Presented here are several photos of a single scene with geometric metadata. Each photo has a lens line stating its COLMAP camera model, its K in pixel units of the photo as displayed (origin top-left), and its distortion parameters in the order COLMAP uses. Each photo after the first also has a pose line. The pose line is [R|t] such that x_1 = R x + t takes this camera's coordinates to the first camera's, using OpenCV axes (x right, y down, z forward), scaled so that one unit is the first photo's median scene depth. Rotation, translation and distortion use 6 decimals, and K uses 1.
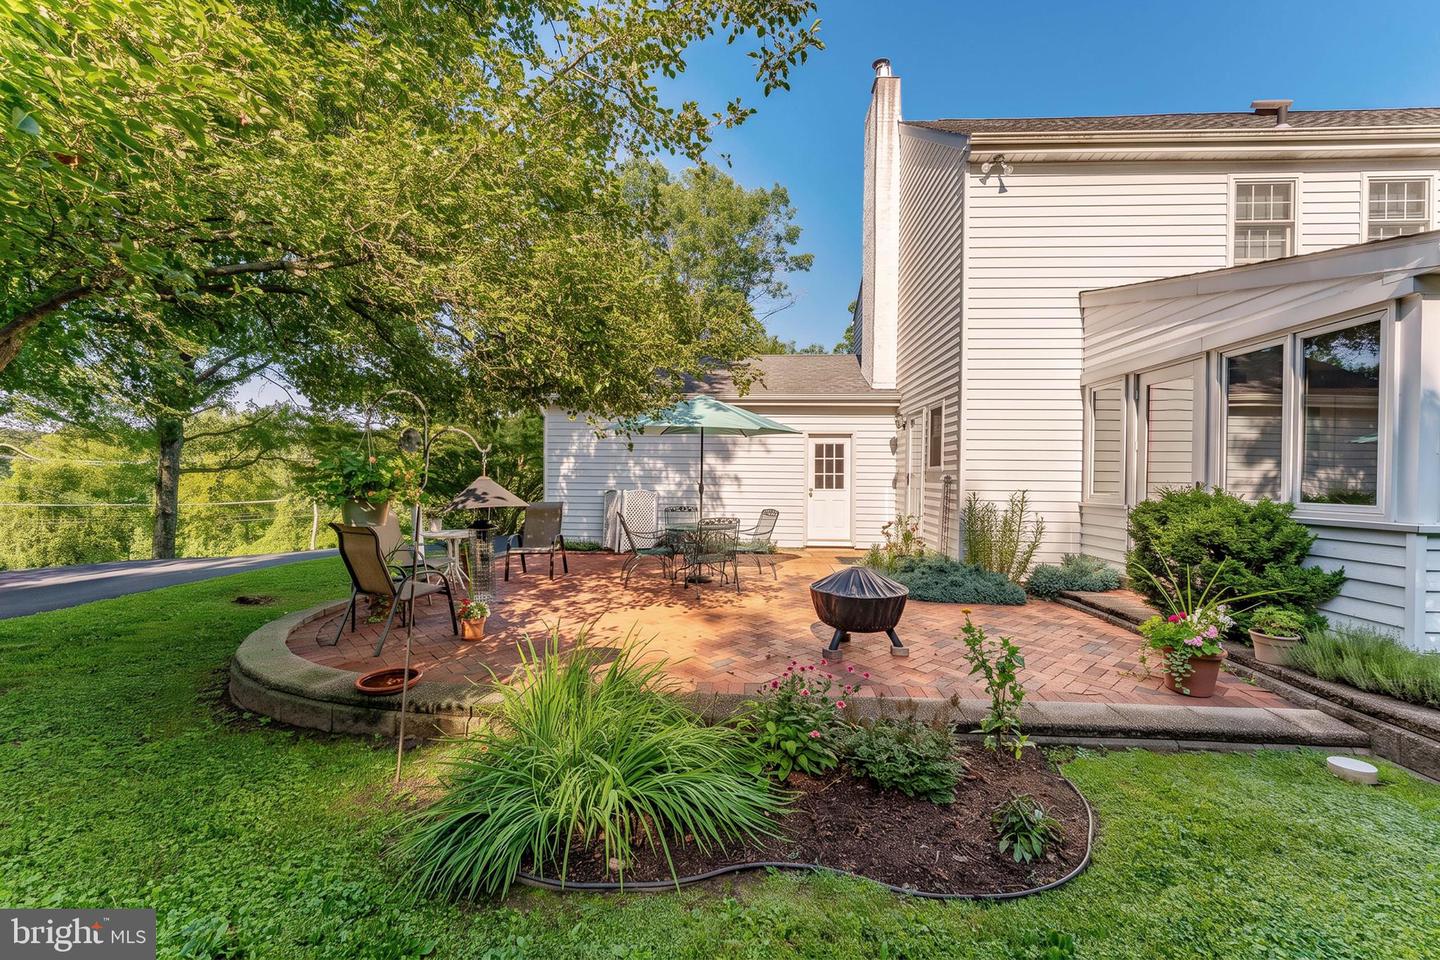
lens RADIAL K [[606.0, 0, 720.0], [0, 606.0, 480.0], [0, 0, 1]] dist [-0.000653, 0.000137]
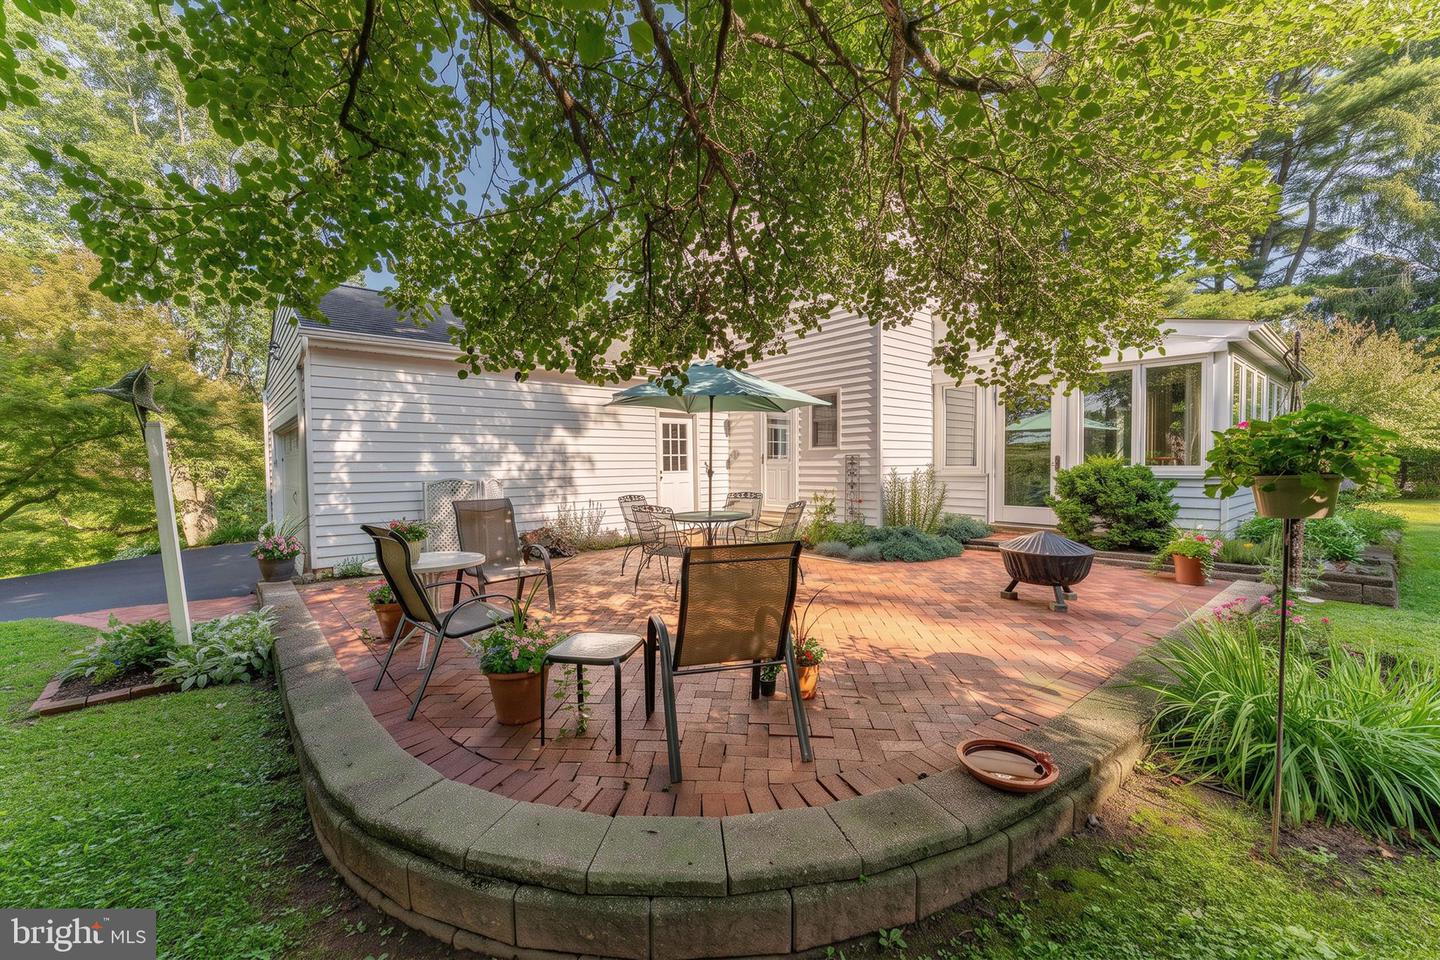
lens RADIAL K [[606.0, 0, 720.0], [0, 606.0, 480.0], [0, 0, 1]] dist [-0.000653, 0.000137]
pose [[0.709957, -0.034295, 0.703409, -0.445384], [0.018763, 0.999380, 0.029787, 0.001888], [-0.703995, -0.007949, 0.710160, 0.268031]]
